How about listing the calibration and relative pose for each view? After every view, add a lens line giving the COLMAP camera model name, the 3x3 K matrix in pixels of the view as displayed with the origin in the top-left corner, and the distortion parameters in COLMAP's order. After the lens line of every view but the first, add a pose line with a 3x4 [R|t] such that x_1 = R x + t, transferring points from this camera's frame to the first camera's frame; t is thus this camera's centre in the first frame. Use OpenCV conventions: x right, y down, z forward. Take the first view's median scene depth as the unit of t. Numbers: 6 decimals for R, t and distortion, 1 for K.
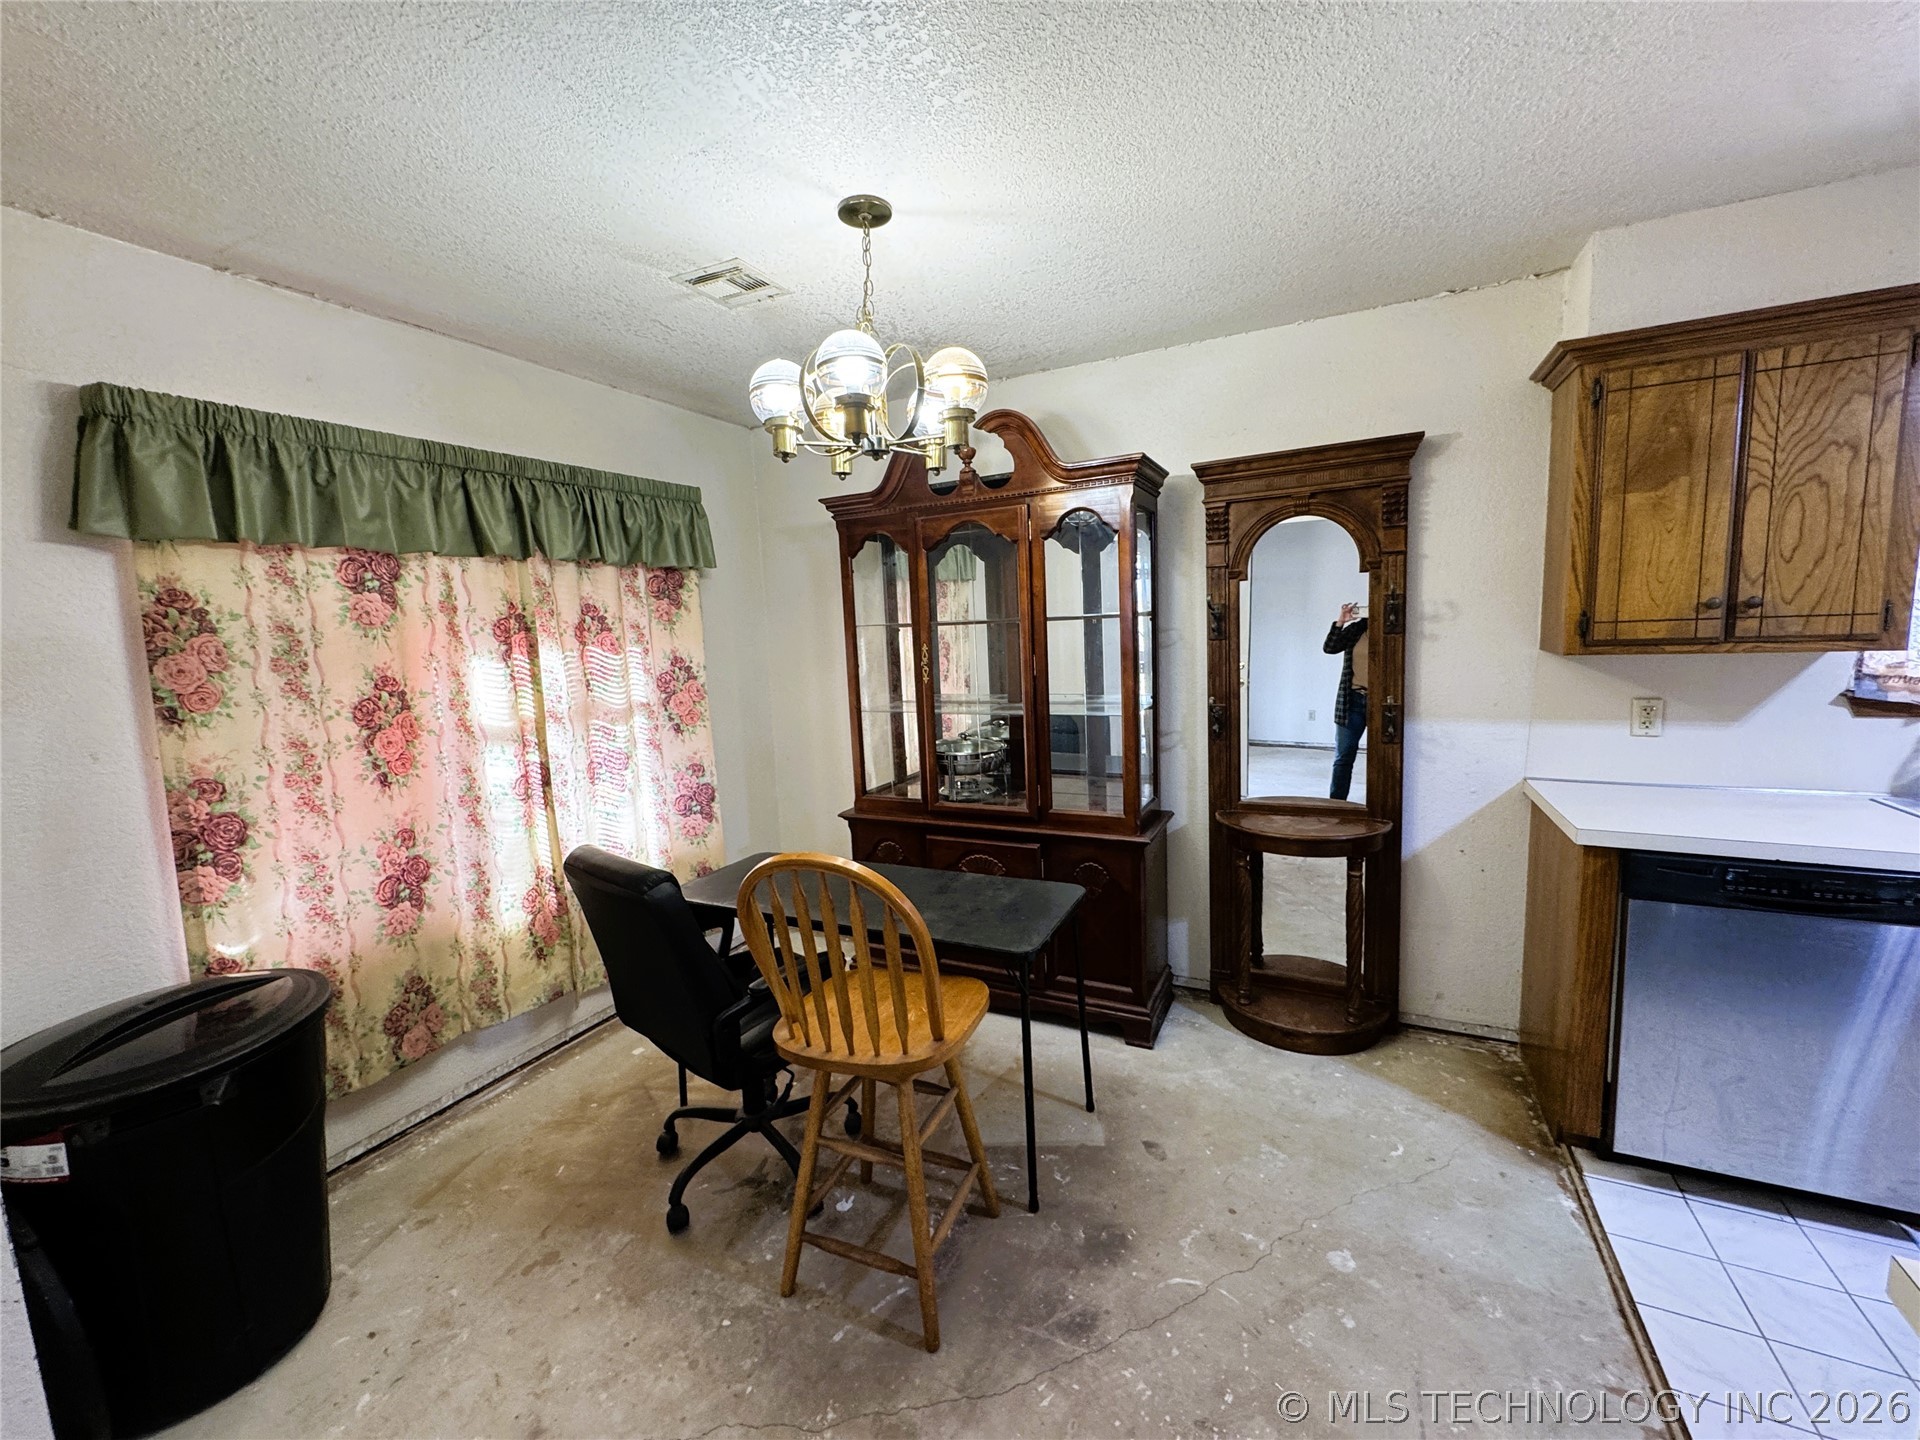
lens RADIAL K [[767.1, 0, 961.6], [0, 767.1, 718.0], [0, 0, 1]] dist [-0.003159, 0.000349]
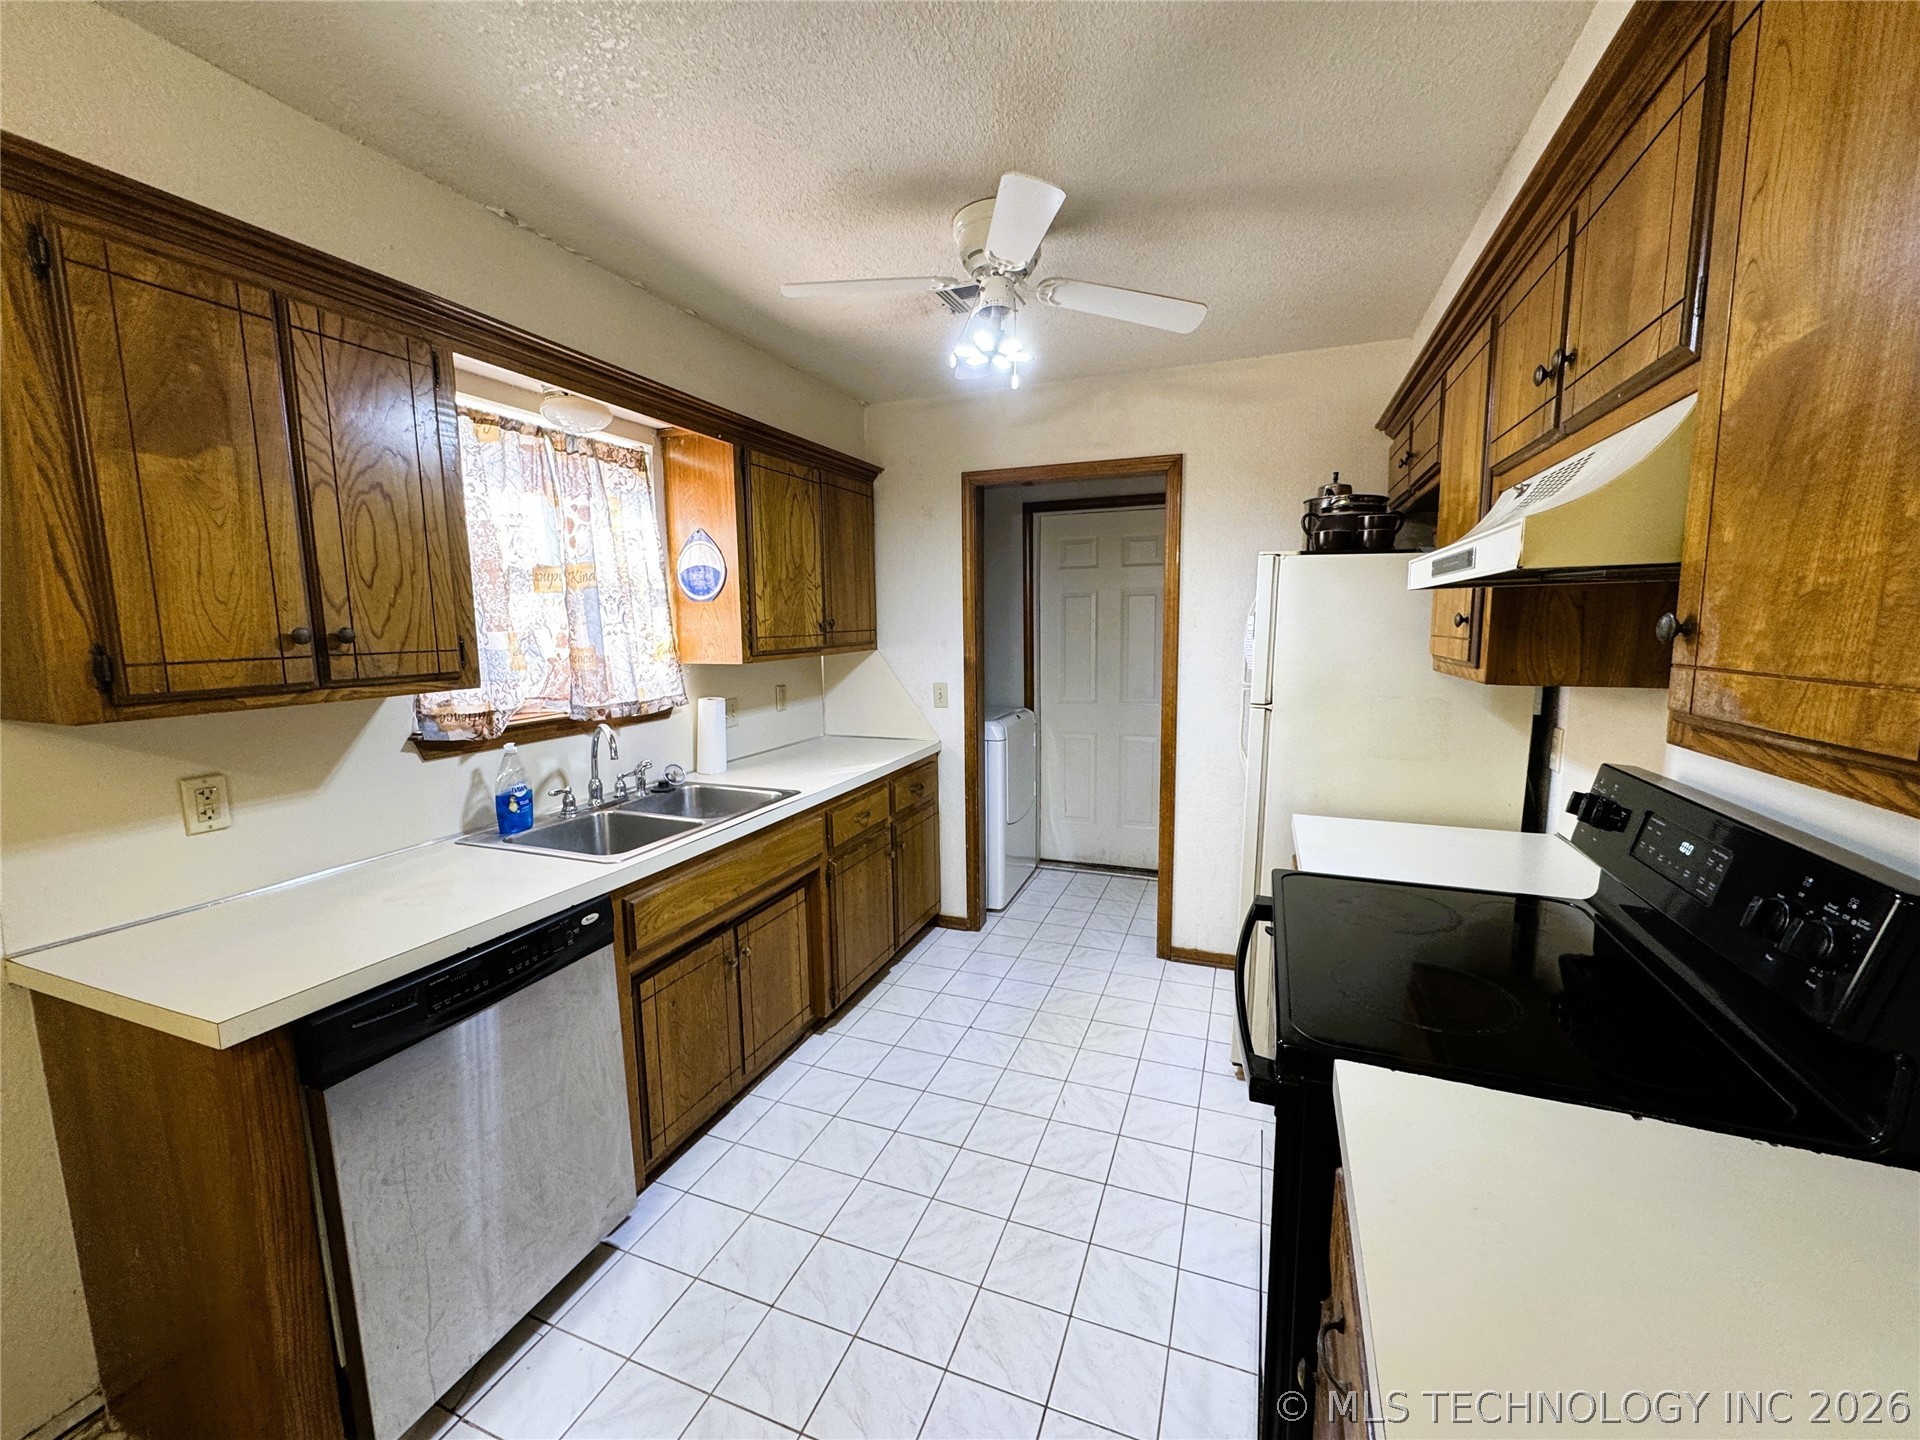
lens RADIAL K [[767.1, 0, 960.2], [0, 767.1, 718.2], [0, 0, 1]] dist [-0.003159, 0.000349]
pose [[-0.087720, -0.084570, 0.992549, 0.199978], [0.139778, 0.985487, 0.096322, -0.054796], [-0.986290, 0.147186, -0.074626, 0.442012]]
